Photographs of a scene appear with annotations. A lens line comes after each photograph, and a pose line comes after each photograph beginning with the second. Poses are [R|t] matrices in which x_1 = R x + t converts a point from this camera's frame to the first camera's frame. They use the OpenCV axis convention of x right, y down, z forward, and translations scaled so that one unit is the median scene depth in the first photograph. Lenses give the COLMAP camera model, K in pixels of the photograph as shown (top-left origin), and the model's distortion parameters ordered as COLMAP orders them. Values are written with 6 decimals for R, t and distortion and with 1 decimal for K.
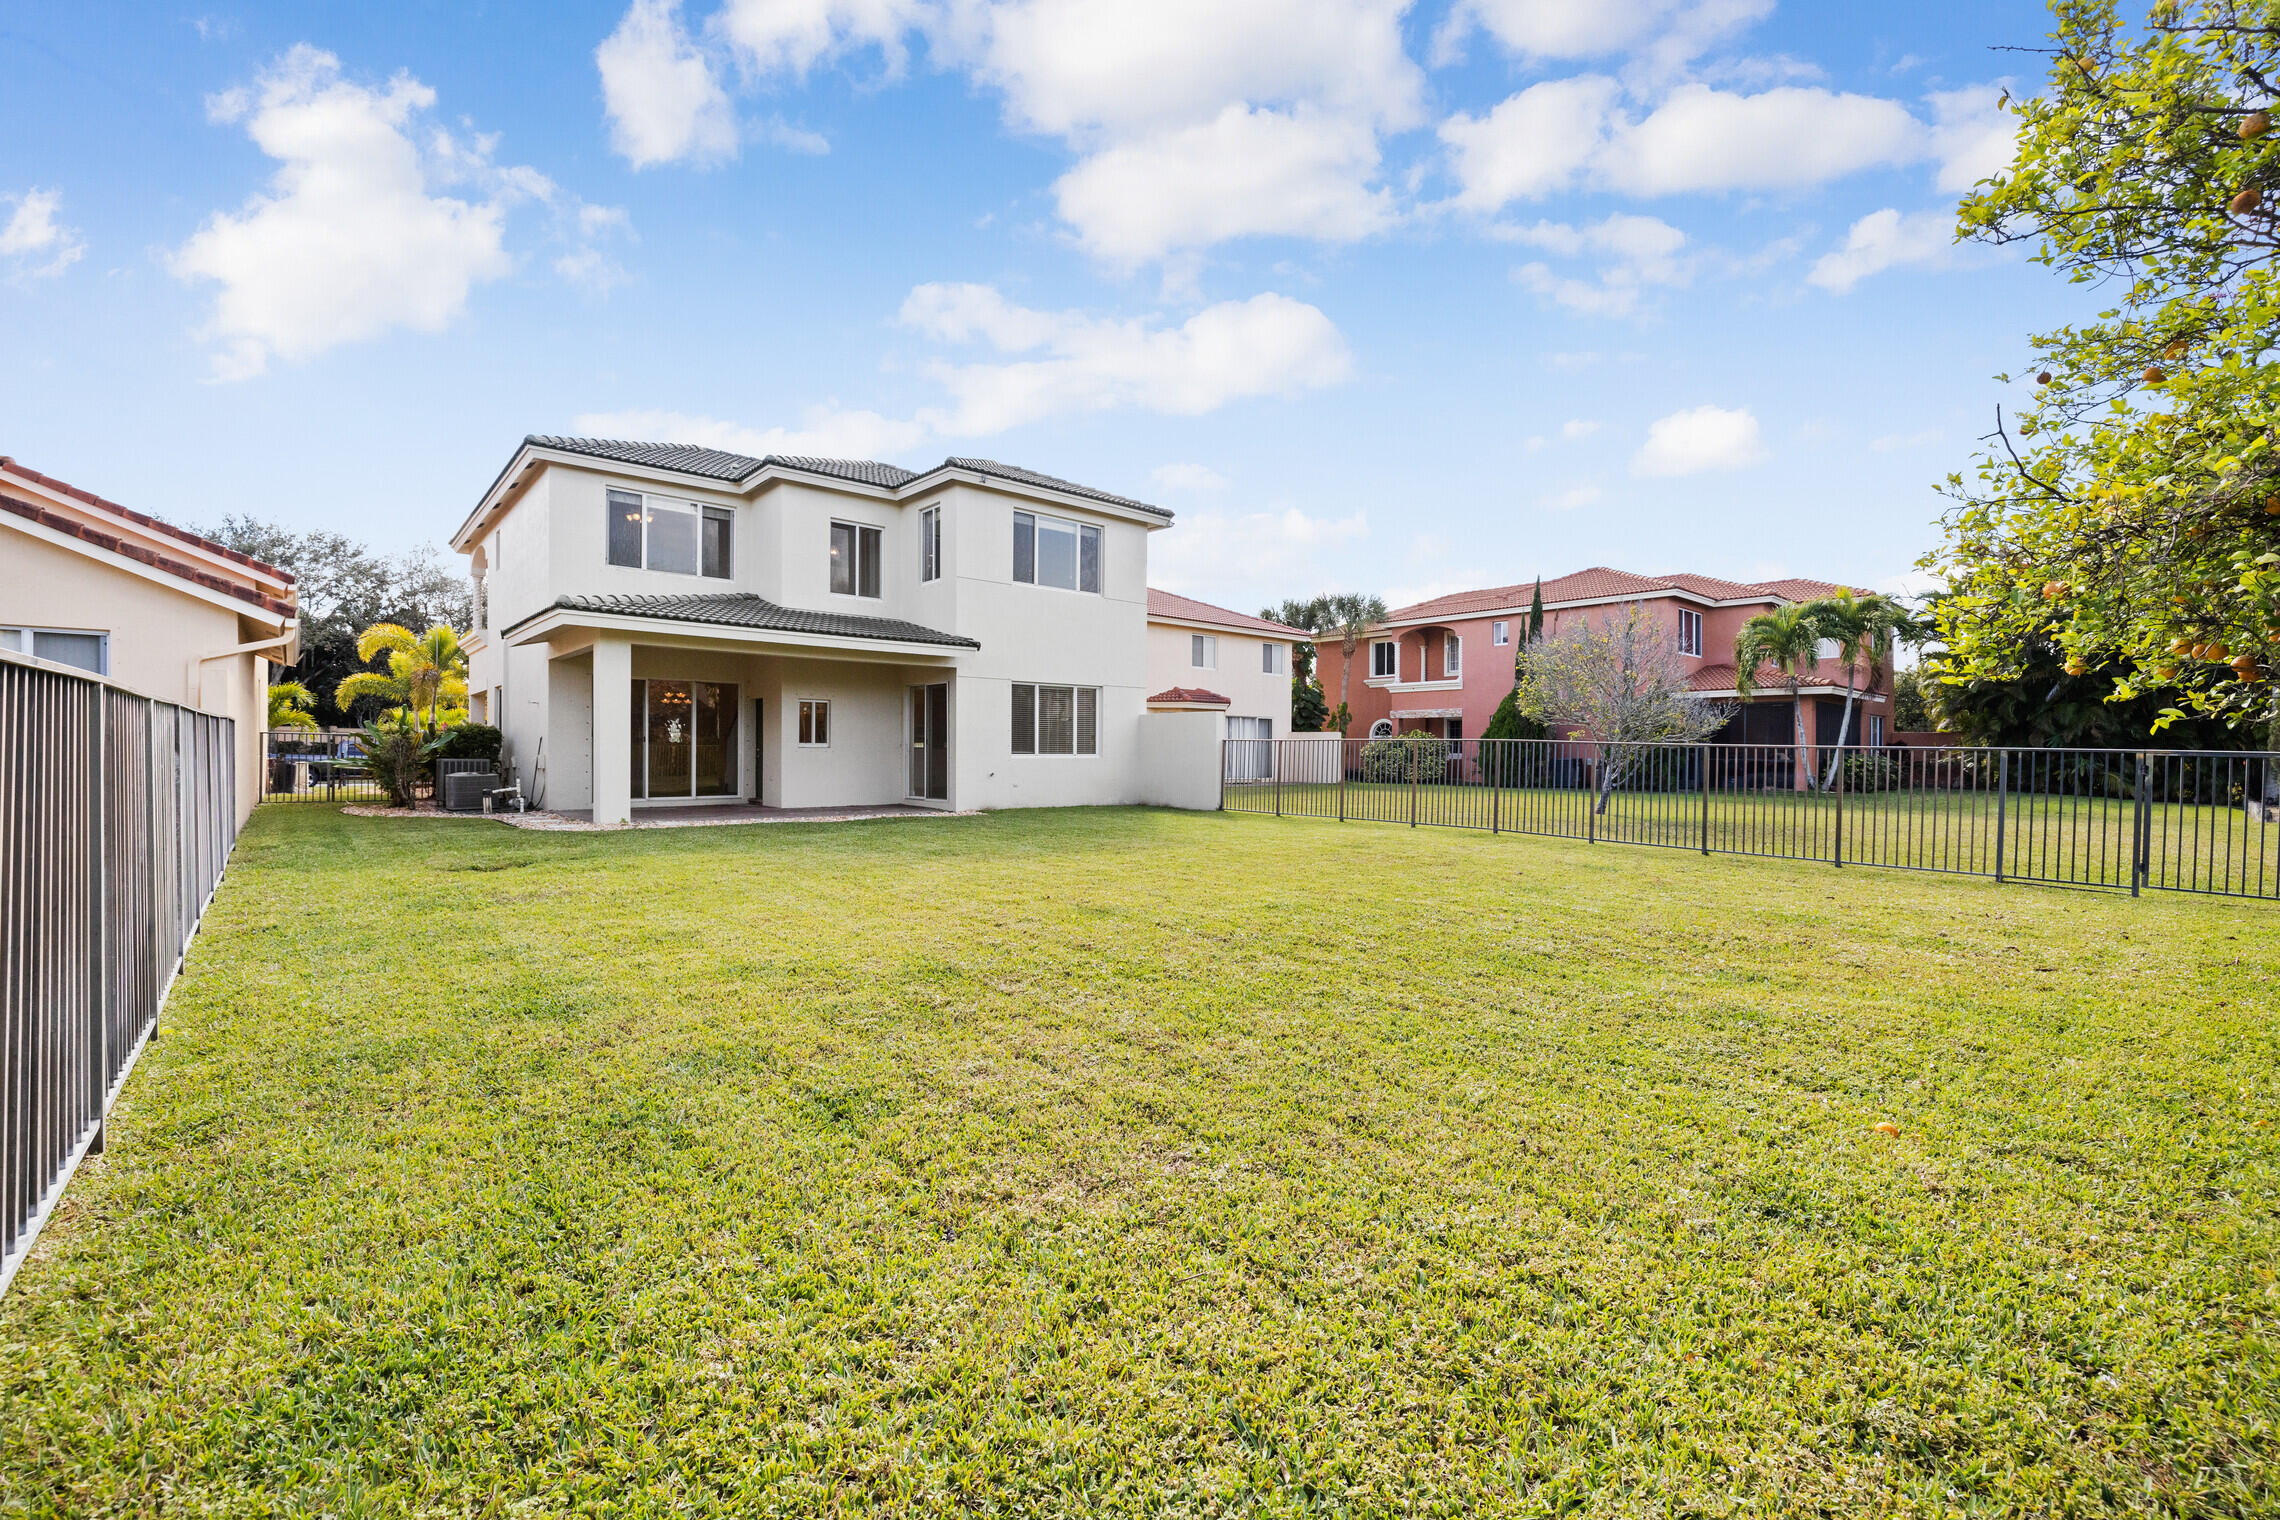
lens RADIAL K [[945.2, 0, 1135.4], [0, 945.2, 753.7], [0, 0, 1]] dist [0.001425, 0.000297]
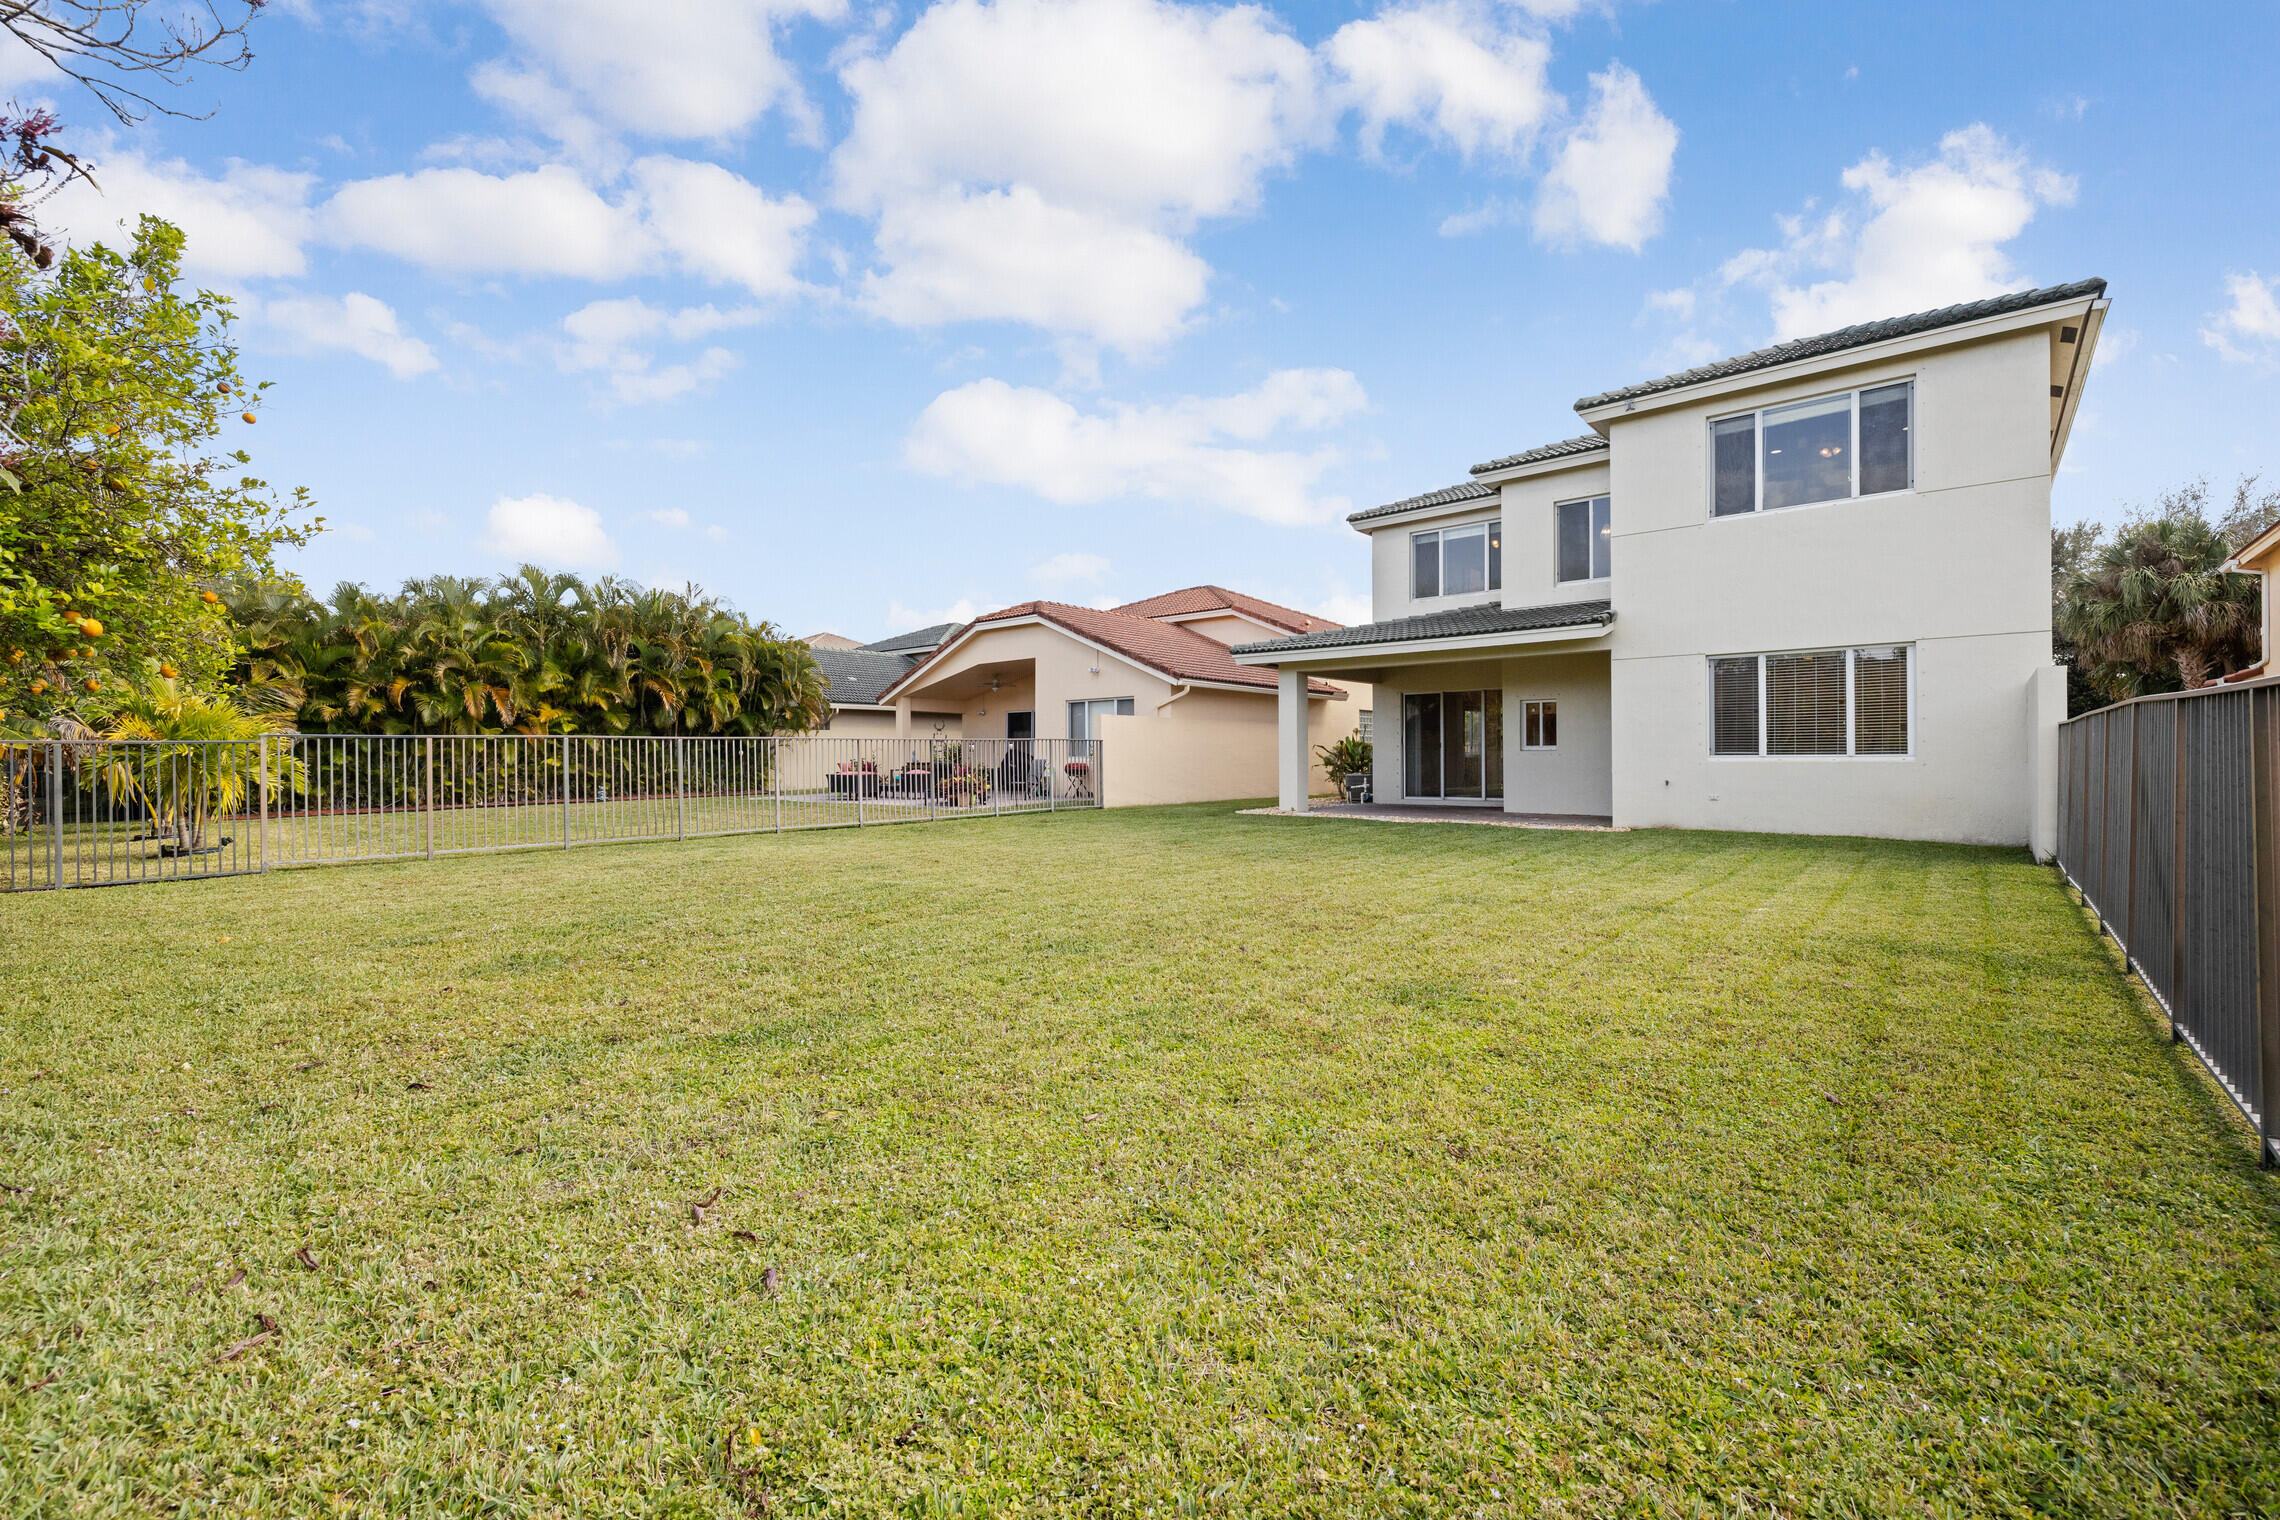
lens RADIAL K [[945.2, 0, 1135.4], [0, 945.2, 753.7], [0, 0, 1]] dist [0.001425, 0.000297]
pose [[0.129105, -0.008199, -0.991597, 0.532162], [0.000968, 0.999966, -0.008143, 0.004157], [0.991630, 0.000091, 0.129109, 0.465779]]
